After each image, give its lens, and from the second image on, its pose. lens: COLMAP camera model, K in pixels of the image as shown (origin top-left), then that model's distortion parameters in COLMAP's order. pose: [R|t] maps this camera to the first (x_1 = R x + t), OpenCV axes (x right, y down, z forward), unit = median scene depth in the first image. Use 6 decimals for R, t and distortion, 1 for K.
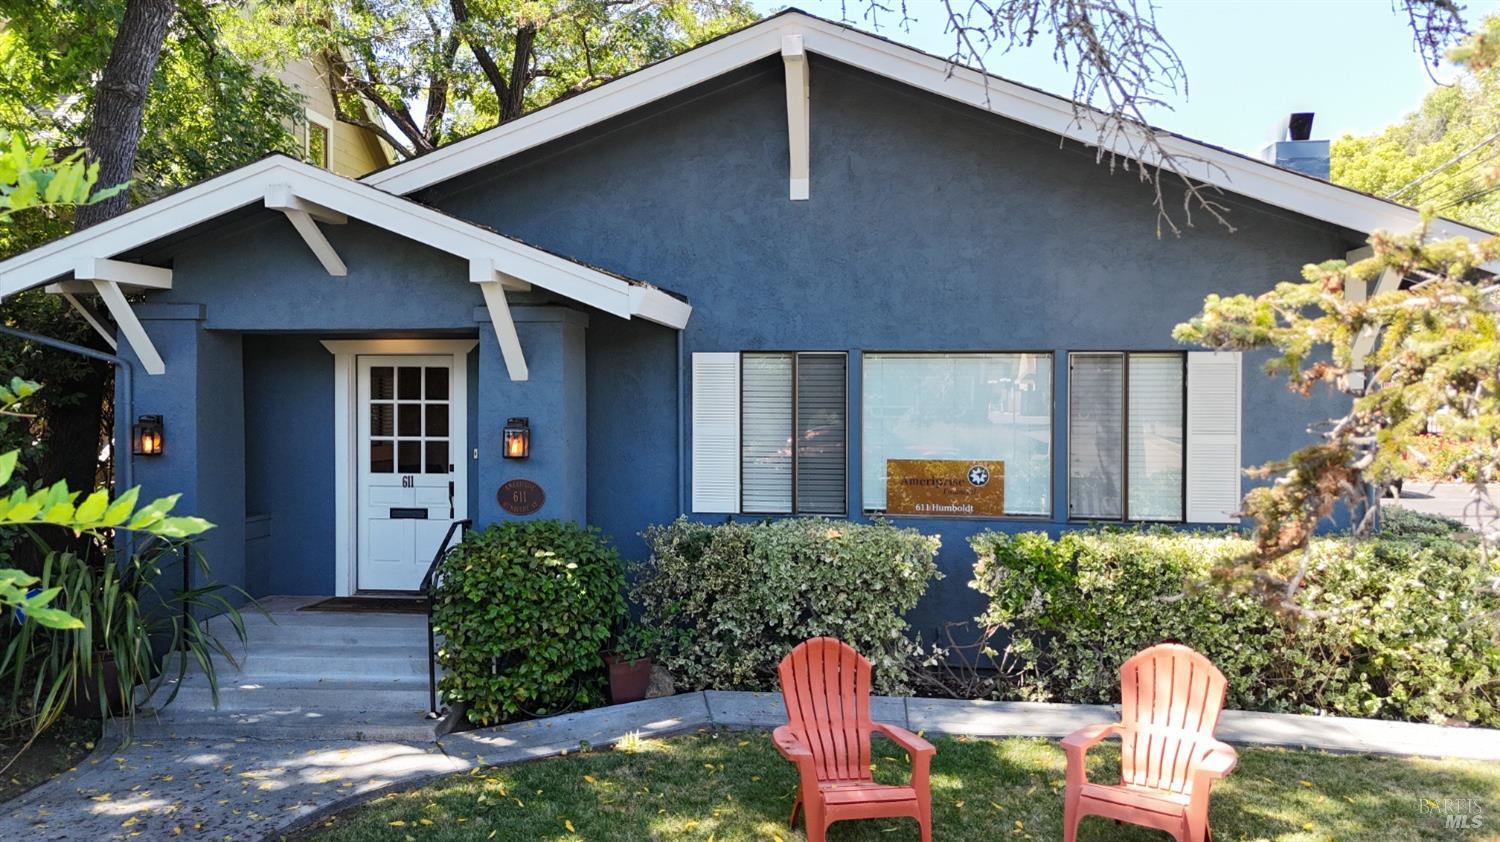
lens RADIAL K [[1105.4, 0, 747.4], [0, 1105.4, 415.0], [0, 0, 1]] dist [0.079524, -0.081025]
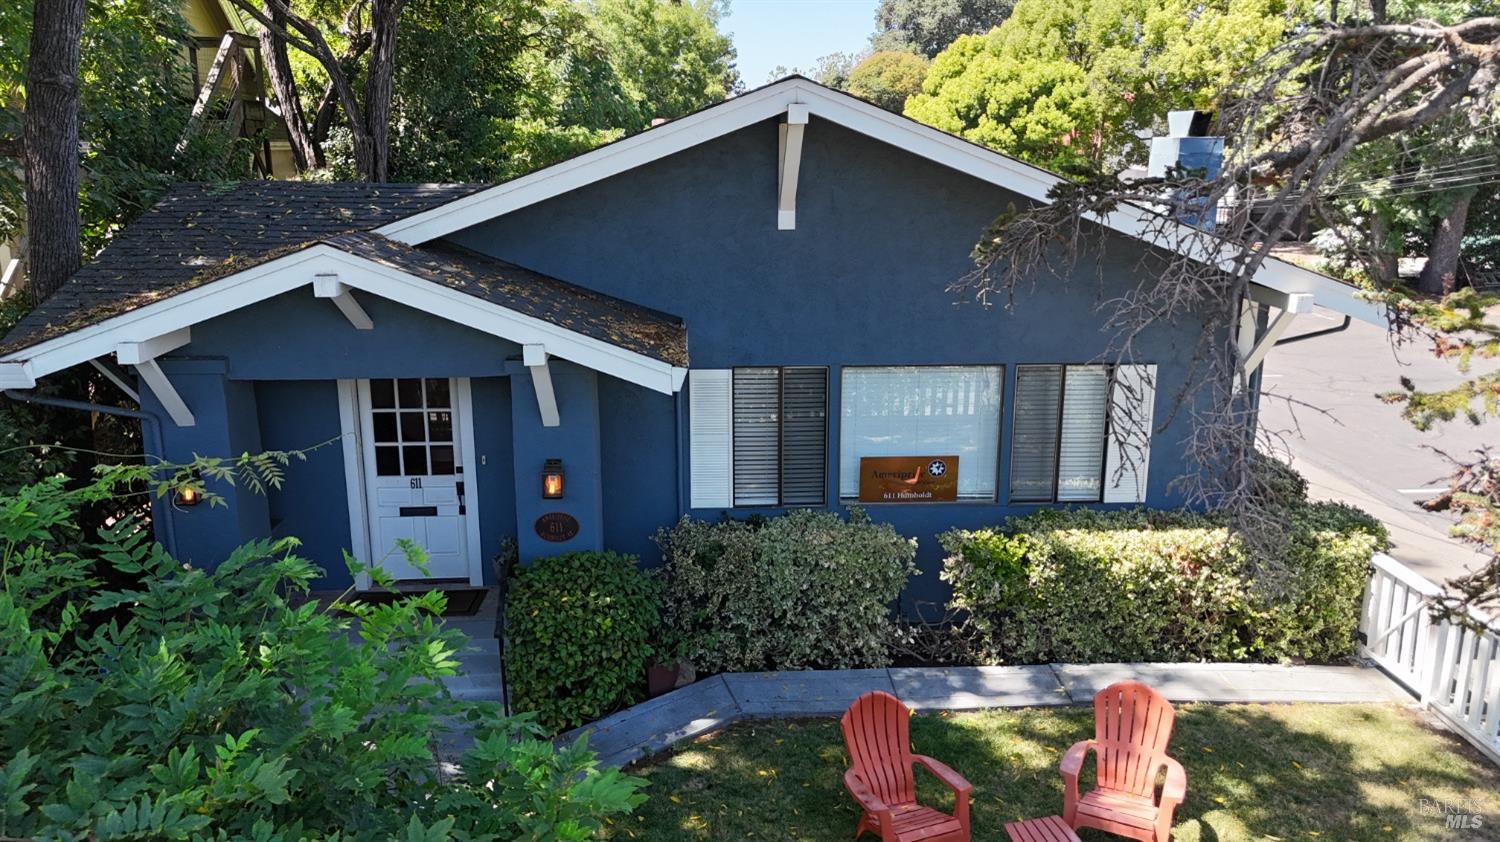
lens RADIAL K [[1105.4, 0, 747.4], [0, 1105.4, 415.0], [0, 0, 1]] dist [0.079524, -0.081025]
pose [[0.984755, -0.042674, 0.168632, -0.199653], [0.004438, 0.975289, 0.220890, -0.282908], [-0.173892, -0.216774, 0.960610, -0.080725]]
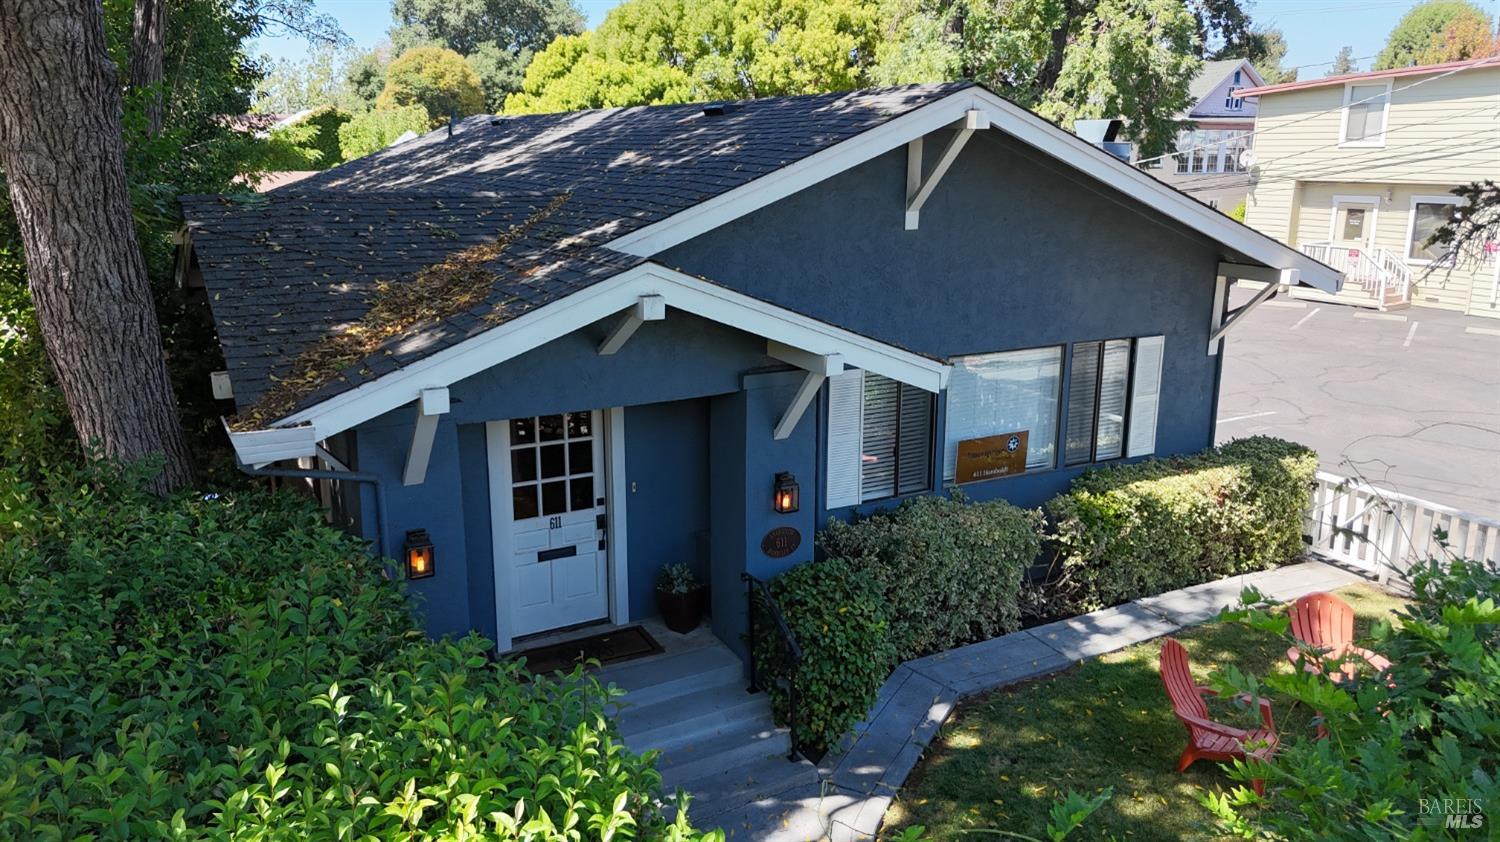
lens RADIAL K [[1114.3, 0, 744.4], [0, 1114.3, 417.9], [0, 0, 1]] dist [0.037959, -0.003624]
pose [[0.818385, -0.137785, 0.557908, -0.829043], [0.009888, 0.974064, 0.226057, -0.293225], [-0.574585, -0.179486, 0.798521, 0.171058]]
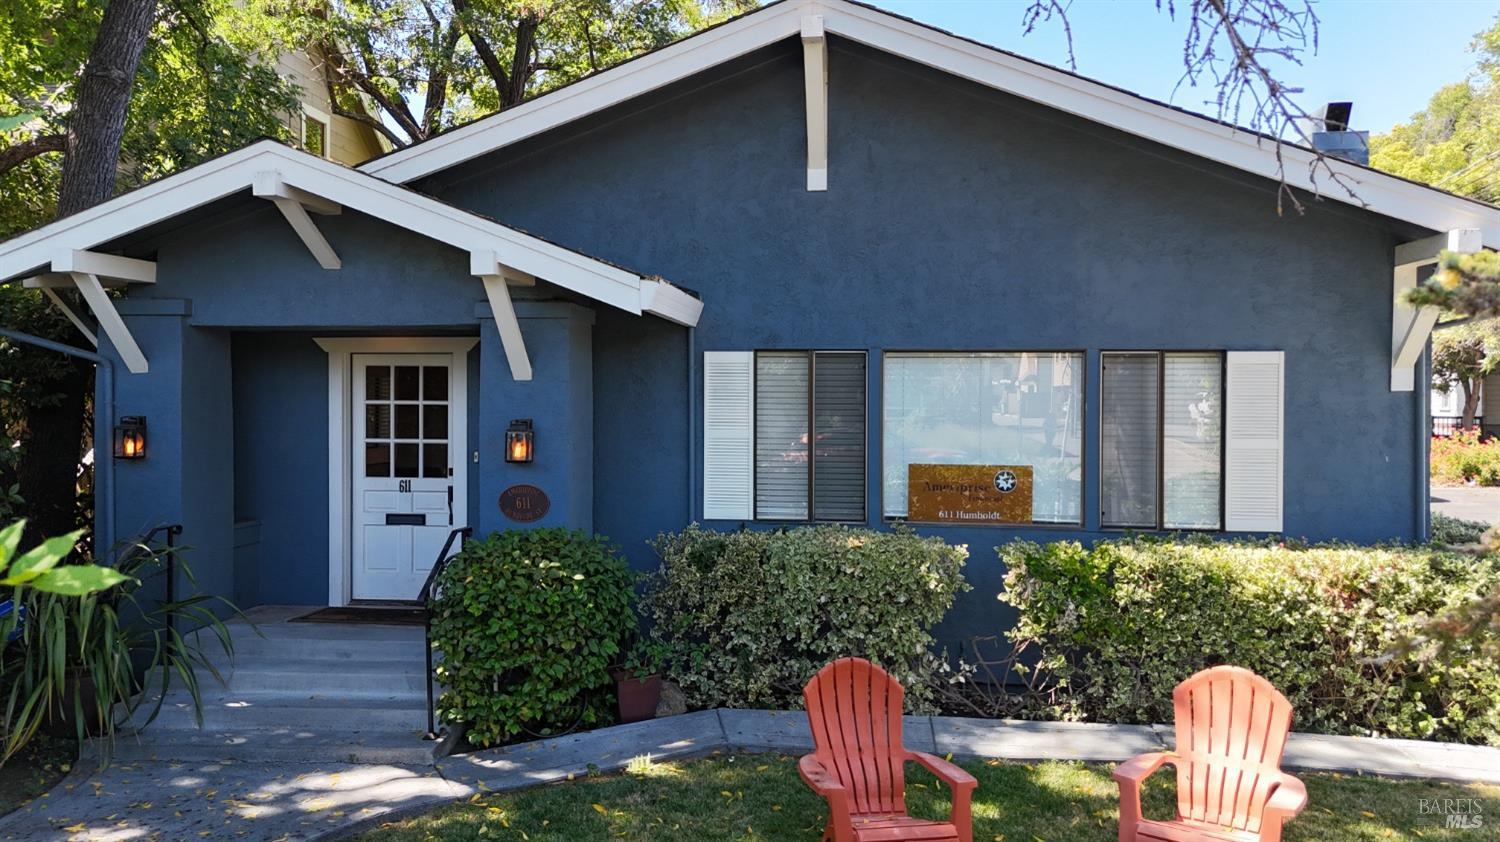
lens RADIAL K [[1105.4, 0, 747.4], [0, 1105.4, 415.0], [0, 0, 1]] dist [0.079524, -0.081025]
pose [[0.999997, 0.001819, 0.001560, -0.015454], [-0.001818, 0.999998, -0.000859, -0.000966], [-0.001561, 0.000856, 0.999998, 0.053757]]
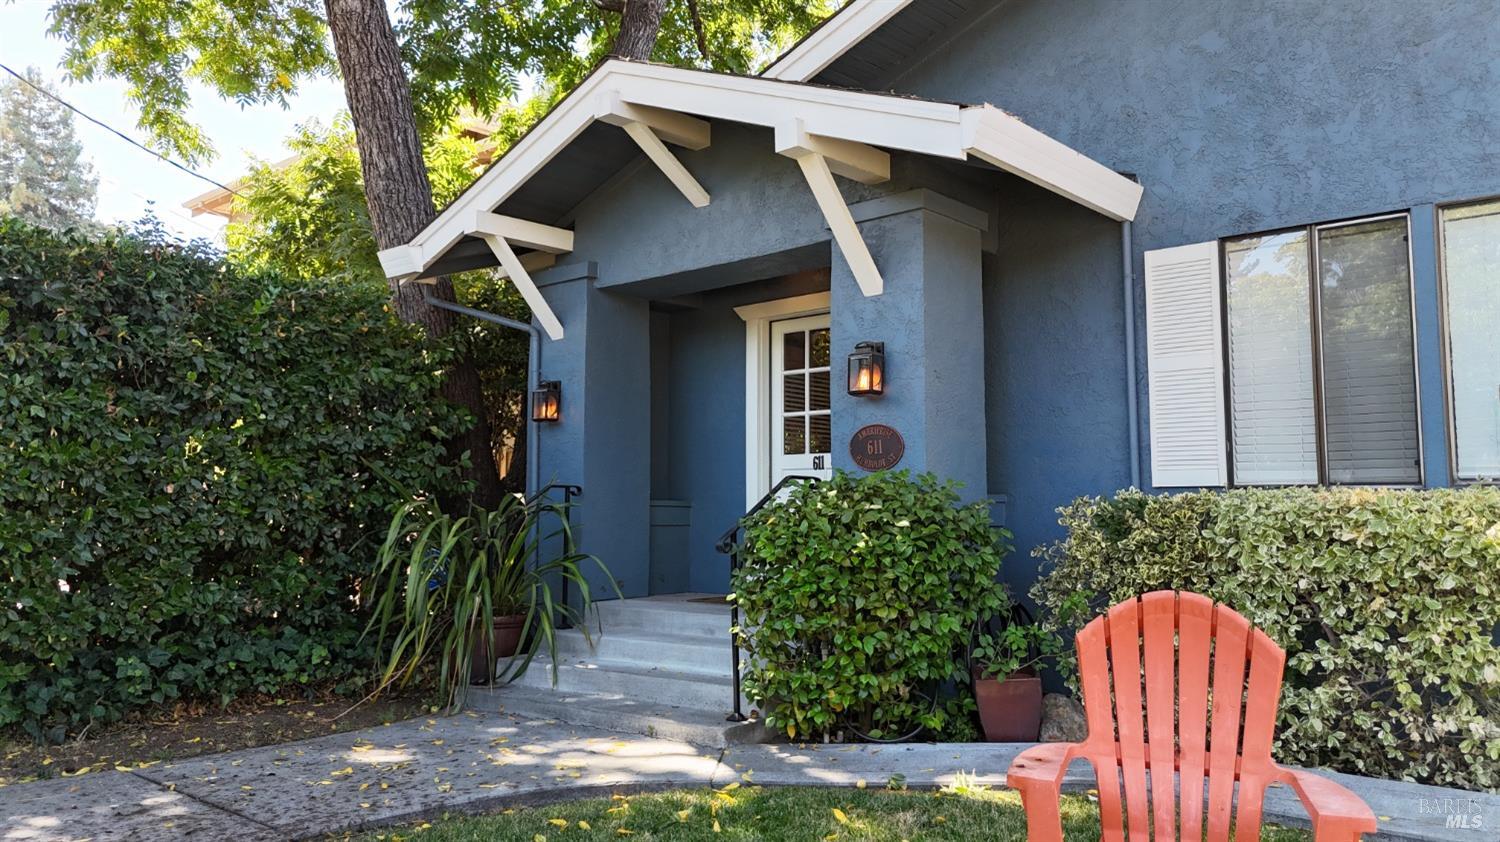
lens RADIAL K [[1105.4, 0, 747.4], [0, 1105.4, 415.0], [0, 0, 1]] dist [0.079524, -0.081025]
pose [[0.820559, -0.051379, -0.569247, 0.152263], [-0.007725, 0.994864, -0.100929, 0.128688], [0.571509, 0.087216, 0.815948, 0.337378]]
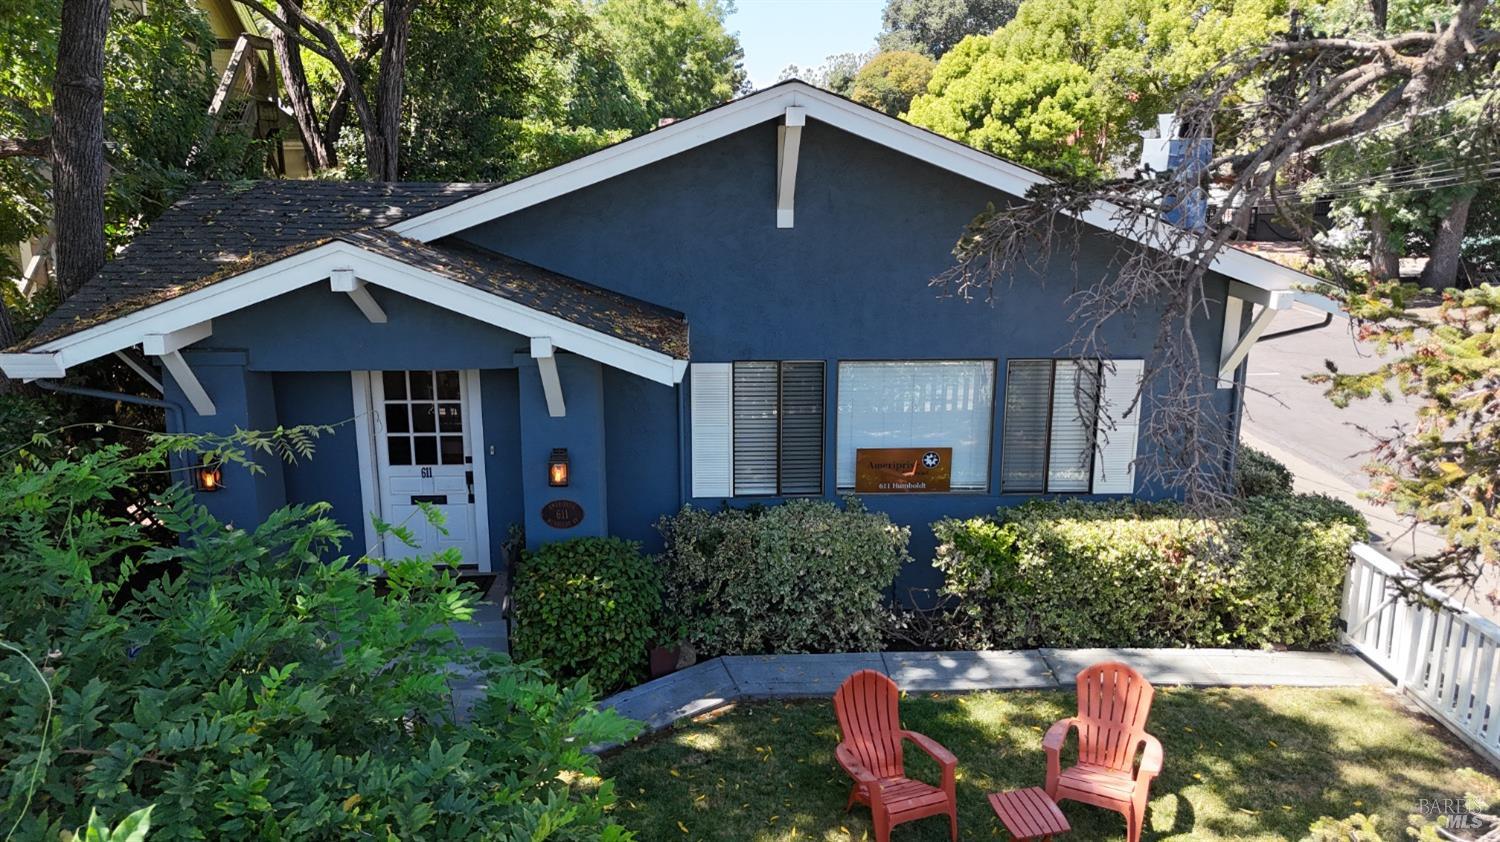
lens RADIAL K [[1105.4, 0, 747.4], [0, 1105.4, 415.0], [0, 0, 1]] dist [0.079524, -0.081025]
pose [[0.985845, -0.039878, 0.162846, -0.199199], [0.002897, 0.975207, 0.221275, -0.283965], [-0.167633, -0.217671, 0.961519, -0.123992]]
